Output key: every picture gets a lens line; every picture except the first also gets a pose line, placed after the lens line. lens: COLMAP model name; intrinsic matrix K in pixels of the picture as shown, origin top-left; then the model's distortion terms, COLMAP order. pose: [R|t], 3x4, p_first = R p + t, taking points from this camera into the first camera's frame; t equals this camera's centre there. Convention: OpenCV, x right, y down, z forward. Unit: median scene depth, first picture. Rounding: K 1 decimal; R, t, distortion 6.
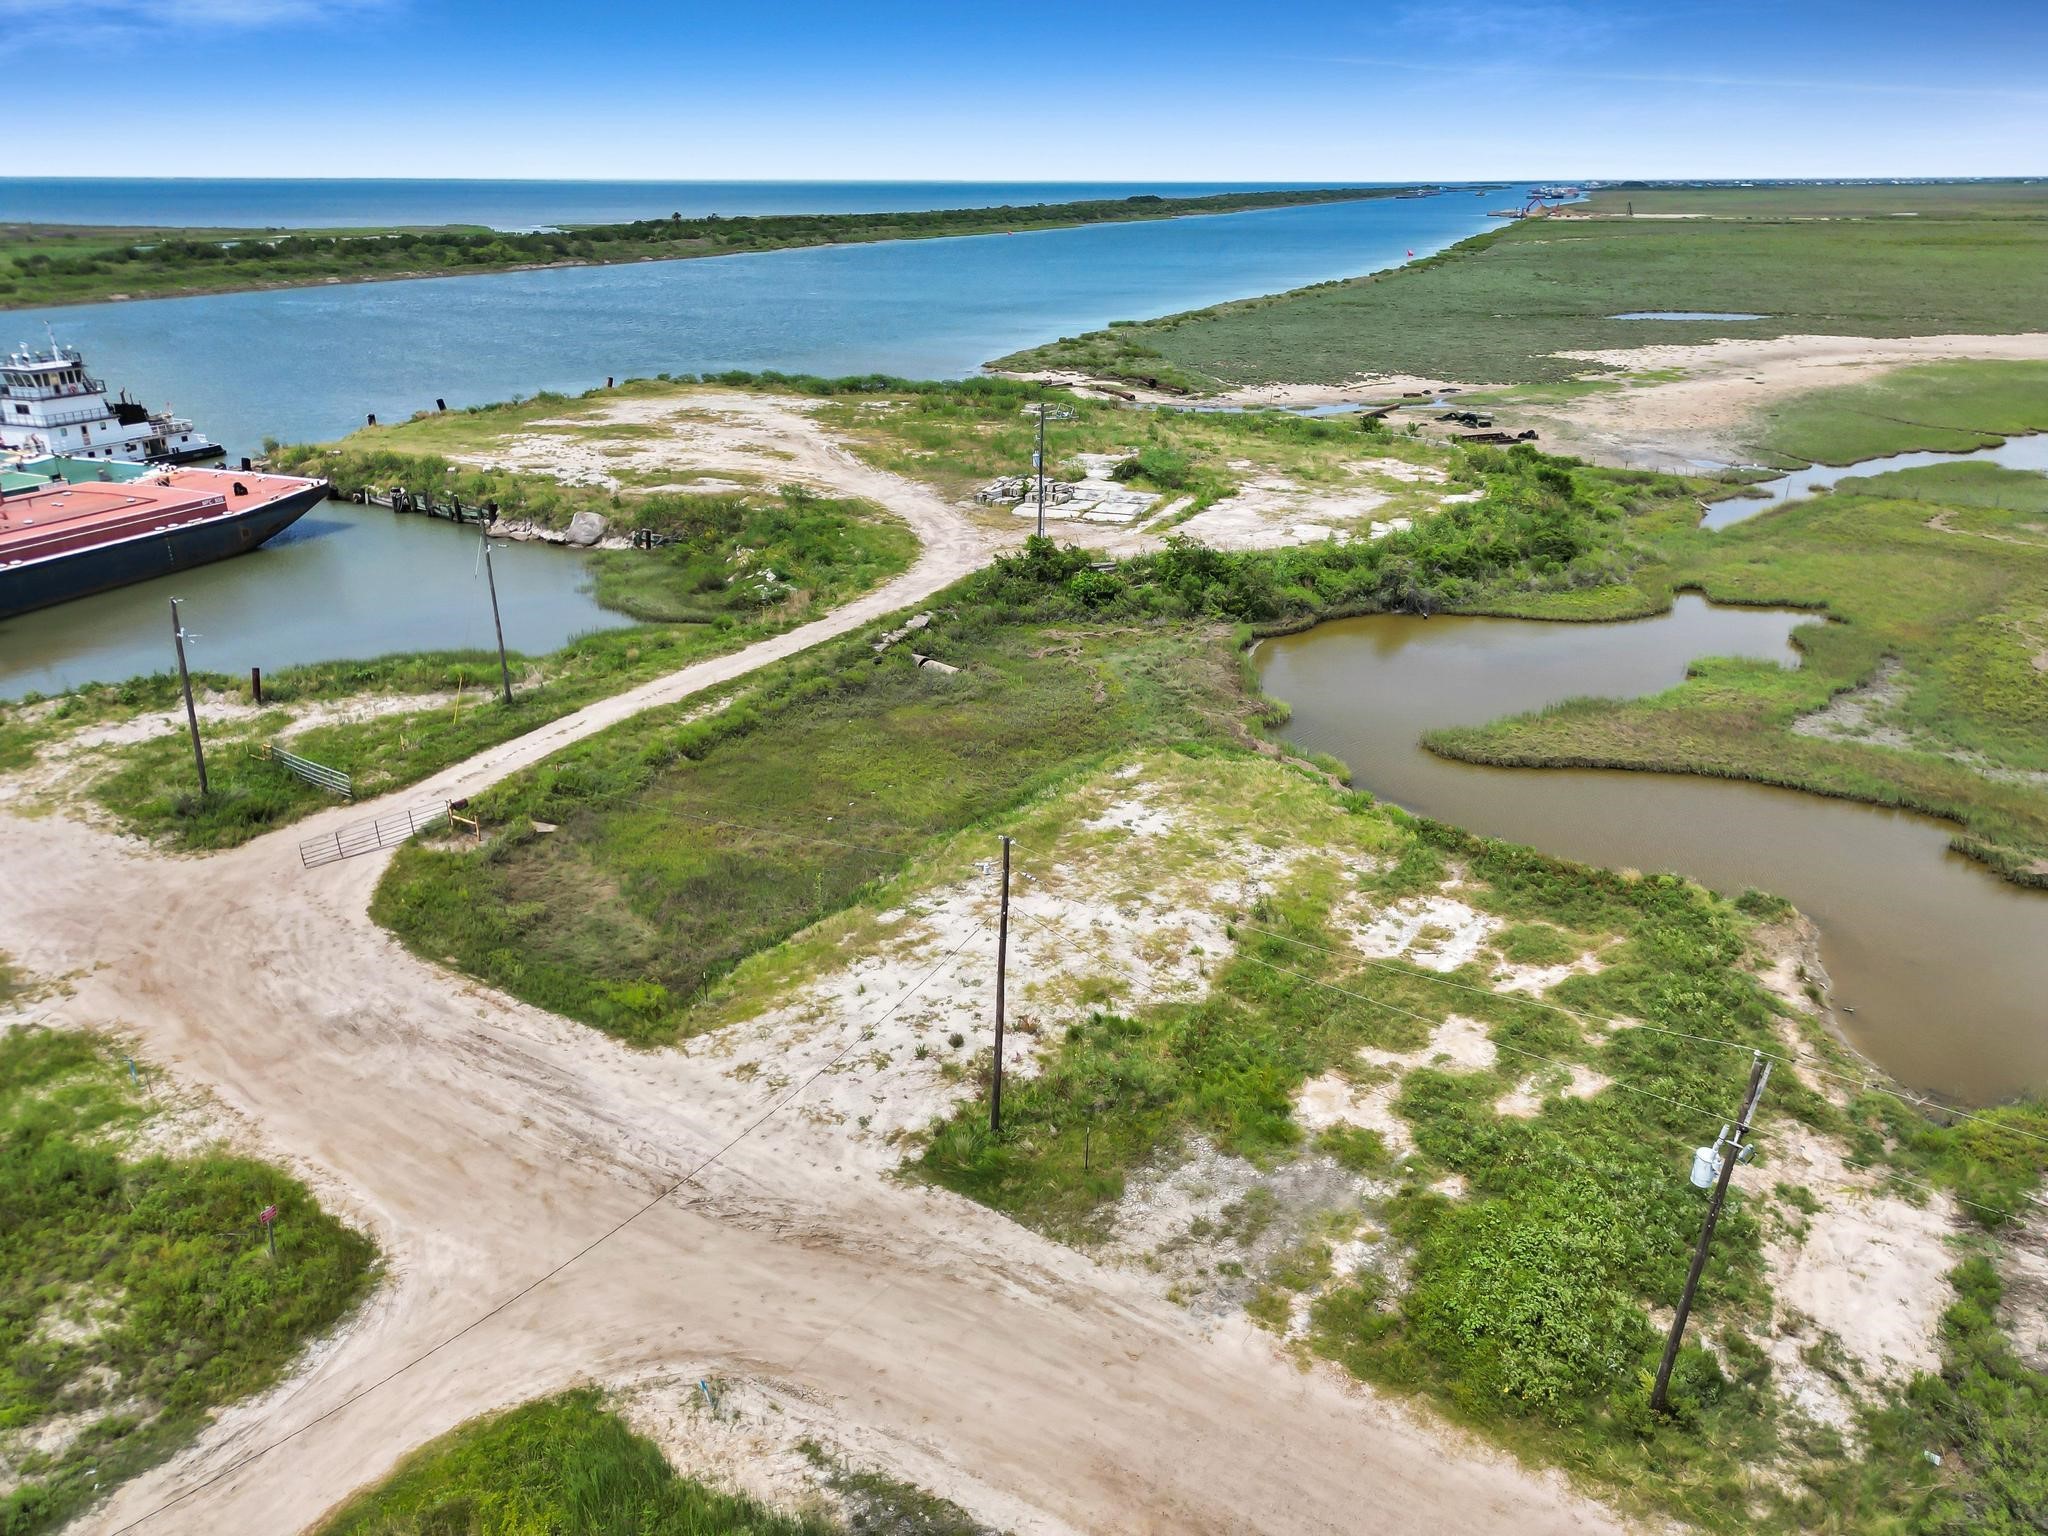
lens RADIAL K [[1436.7, 0, 1012.2], [0, 1436.7, 763.7], [0, 0, 1]] dist [0.075805, -0.071595]
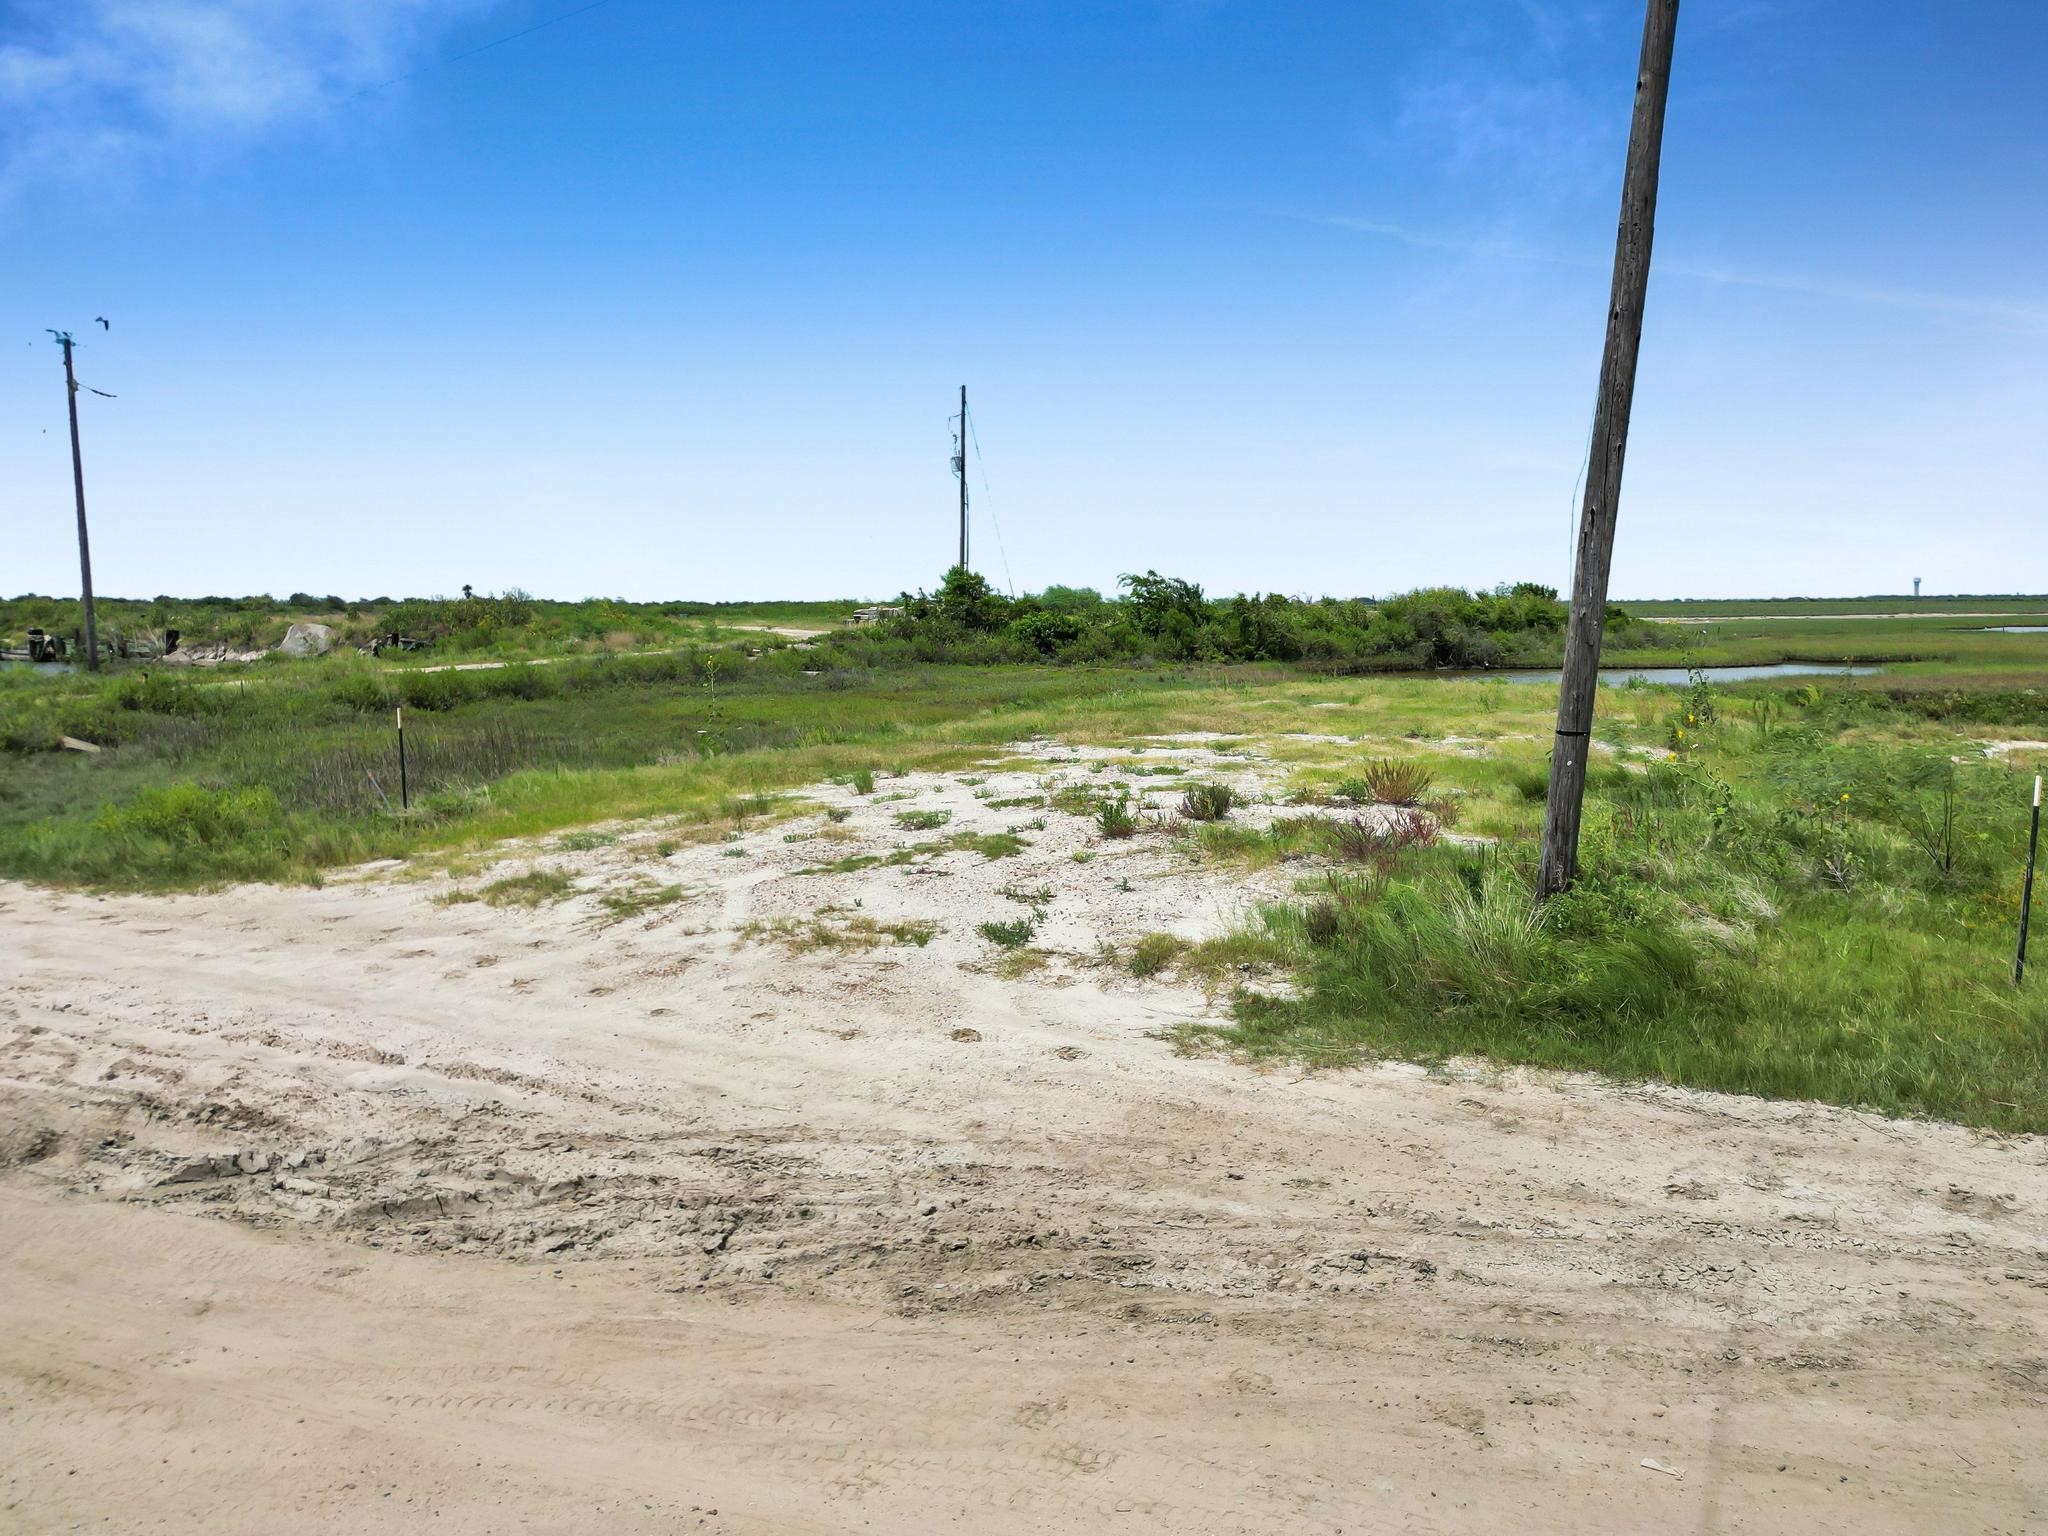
lens RADIAL K [[1436.7, 0, 1012.2], [0, 1436.7, 763.7], [0, 0, 1]] dist [0.075805, -0.071595]
pose [[0.989509, -0.017804, 0.143367, -0.124357], [0.055749, 0.962569, -0.265242, 0.258833], [-0.133278, 0.270452, 0.953463, 0.678956]]
